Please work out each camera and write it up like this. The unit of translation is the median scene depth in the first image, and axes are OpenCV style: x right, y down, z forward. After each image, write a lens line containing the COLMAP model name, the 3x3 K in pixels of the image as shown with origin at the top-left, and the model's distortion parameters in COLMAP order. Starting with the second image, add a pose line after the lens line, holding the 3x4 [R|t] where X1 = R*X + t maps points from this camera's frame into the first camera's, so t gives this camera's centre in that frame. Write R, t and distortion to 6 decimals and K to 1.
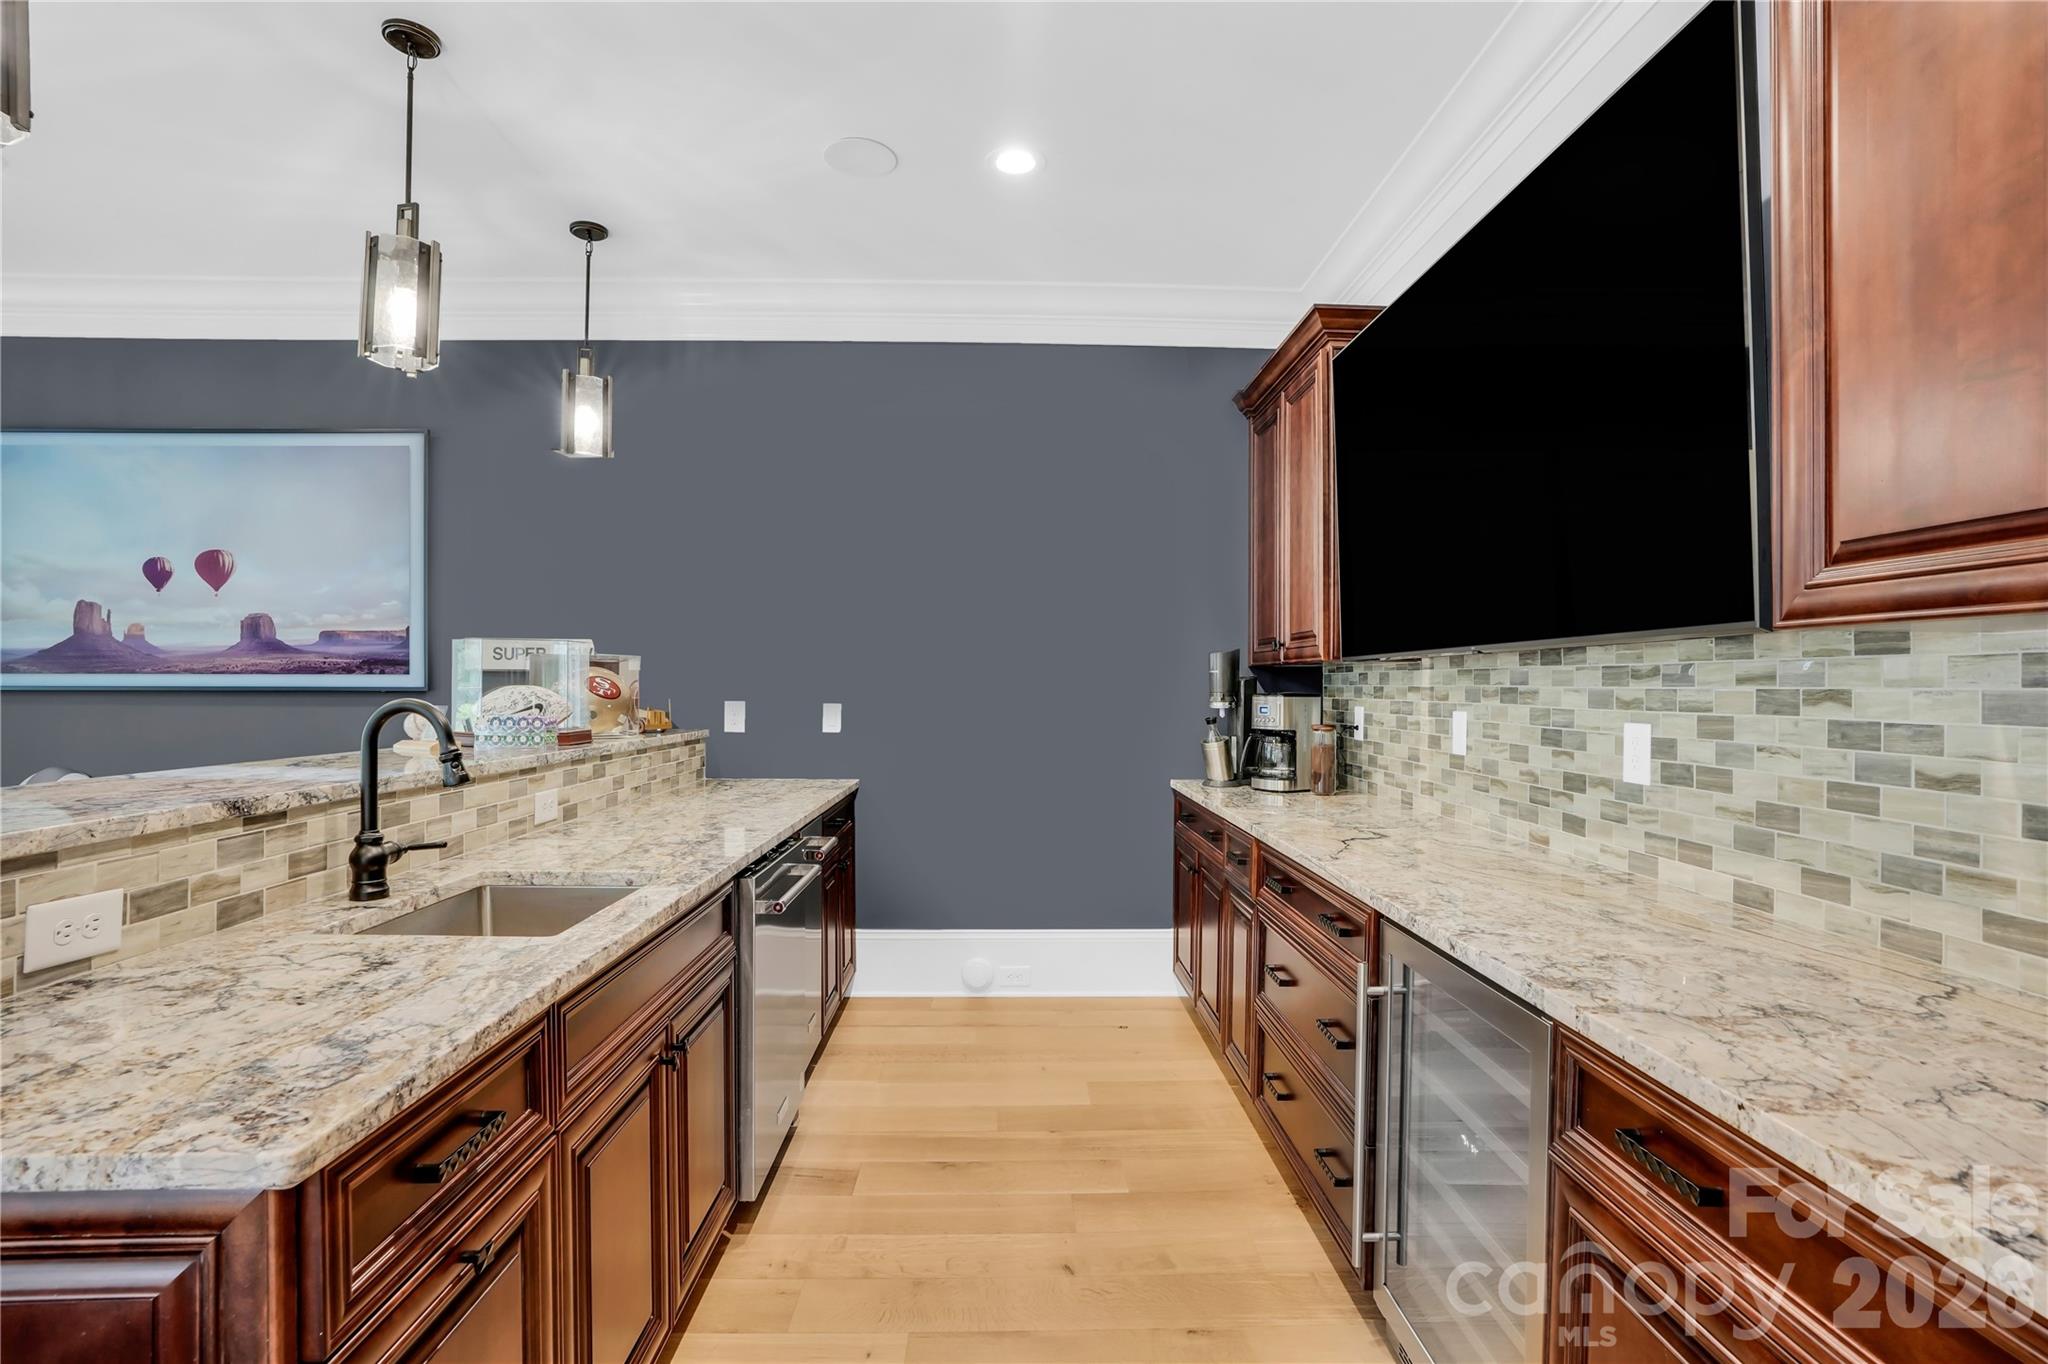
lens RADIAL K [[986.7, 0, 992.0], [0, 986.7, 677.7], [0, 0, 1]] dist [-0.010332, 0.004454]
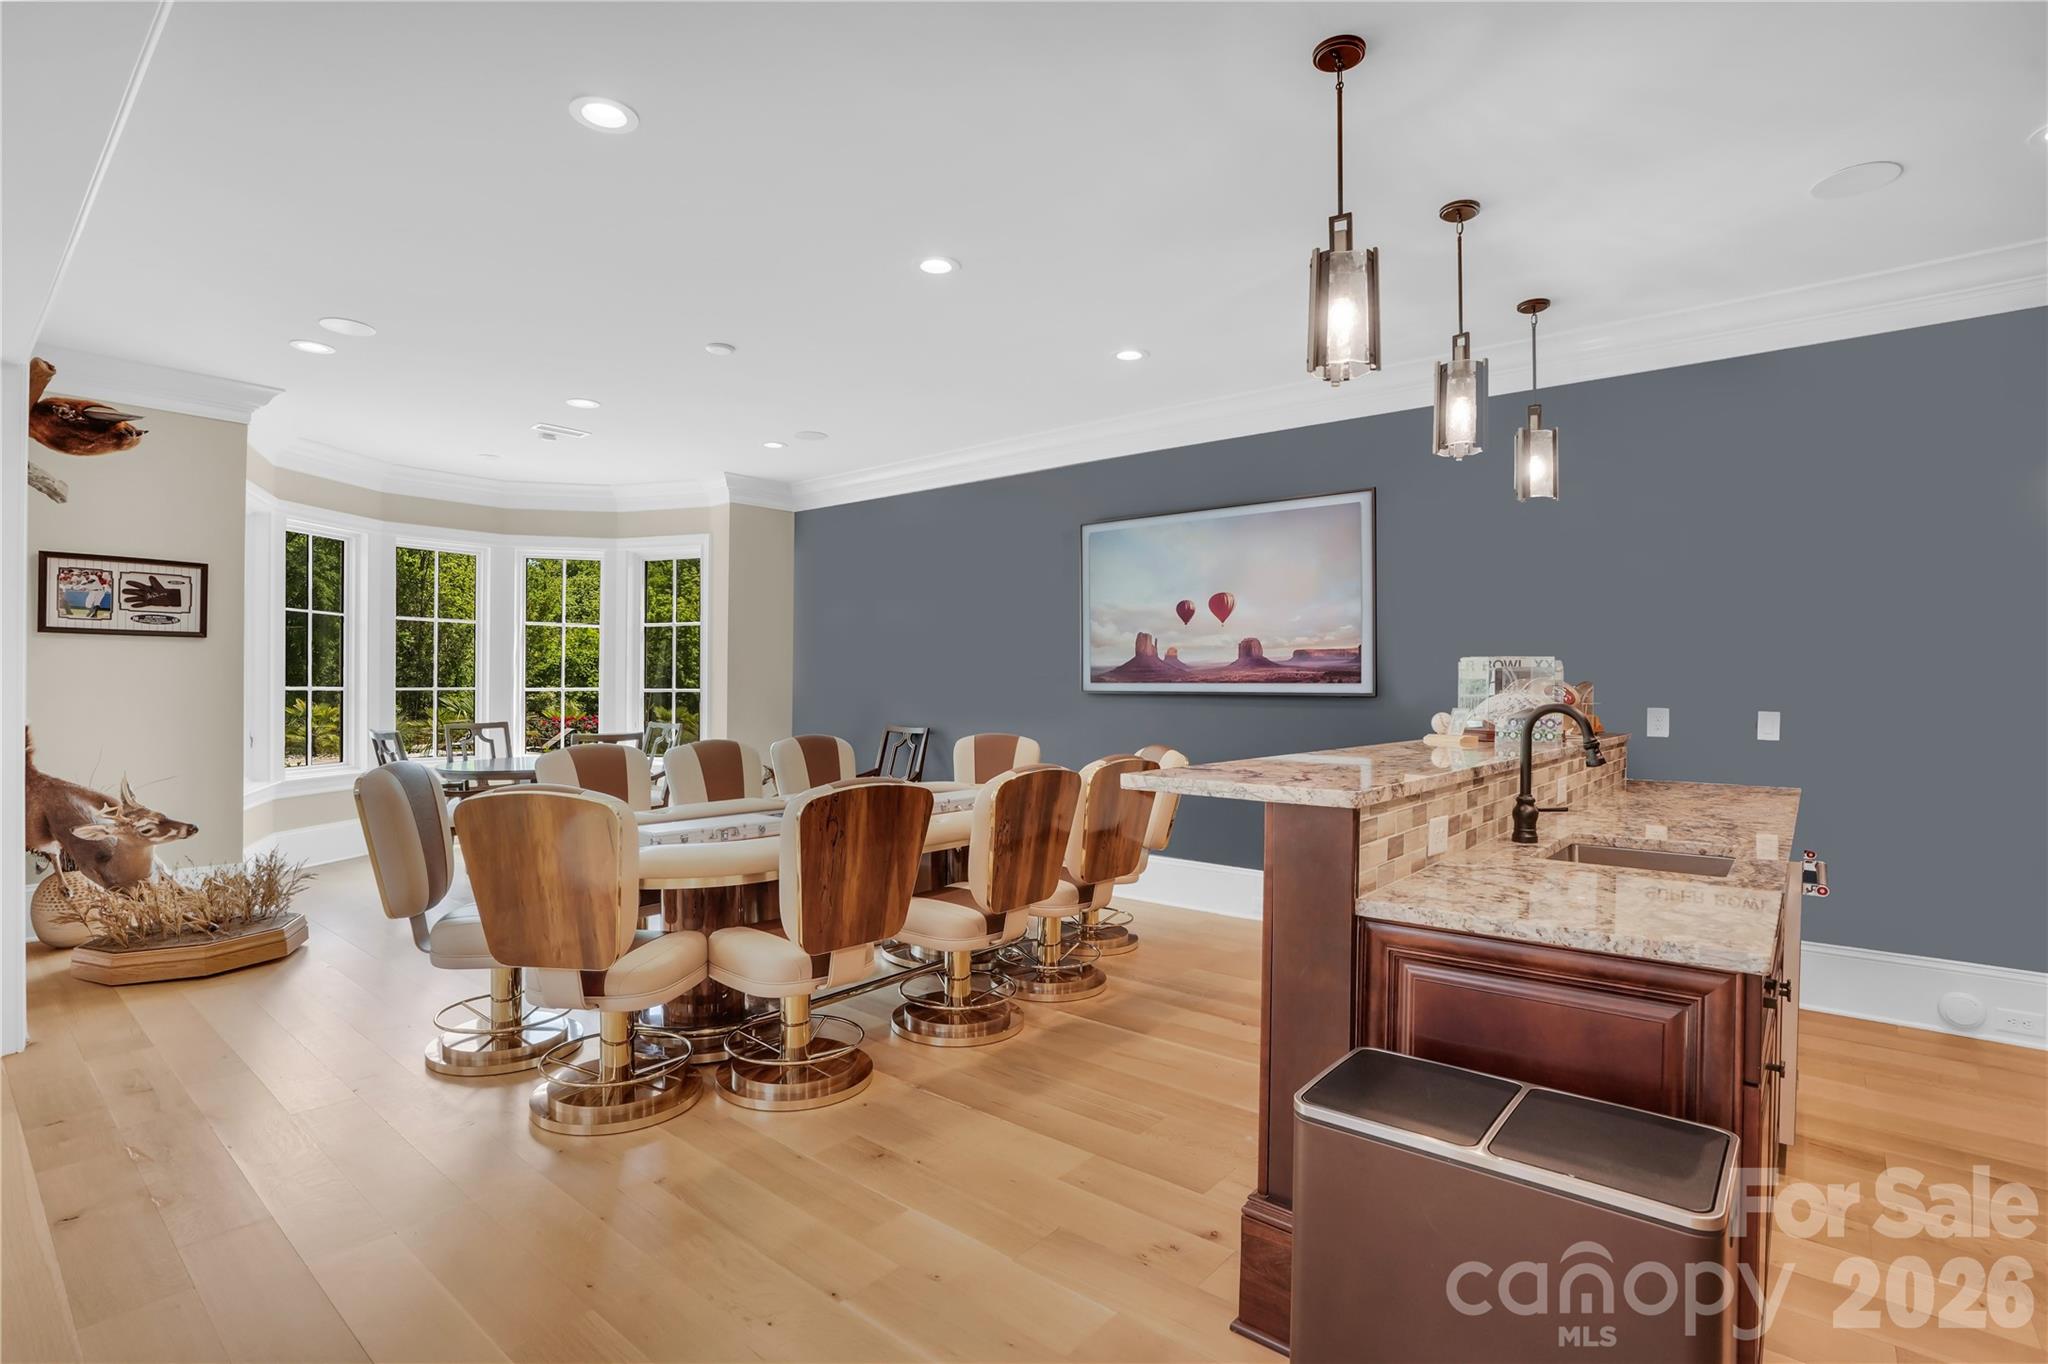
lens RADIAL K [[986.7, 0, 1056.6], [0, 986.7, 680.3], [0, 0, 1]] dist [-0.010332, 0.004454]
pose [[0.791719, -0.002817, -0.610879, -0.127797], [0.001277, 0.999995, -0.002957, -0.003541], [0.610884, 0.001561, 0.791718, -0.242828]]
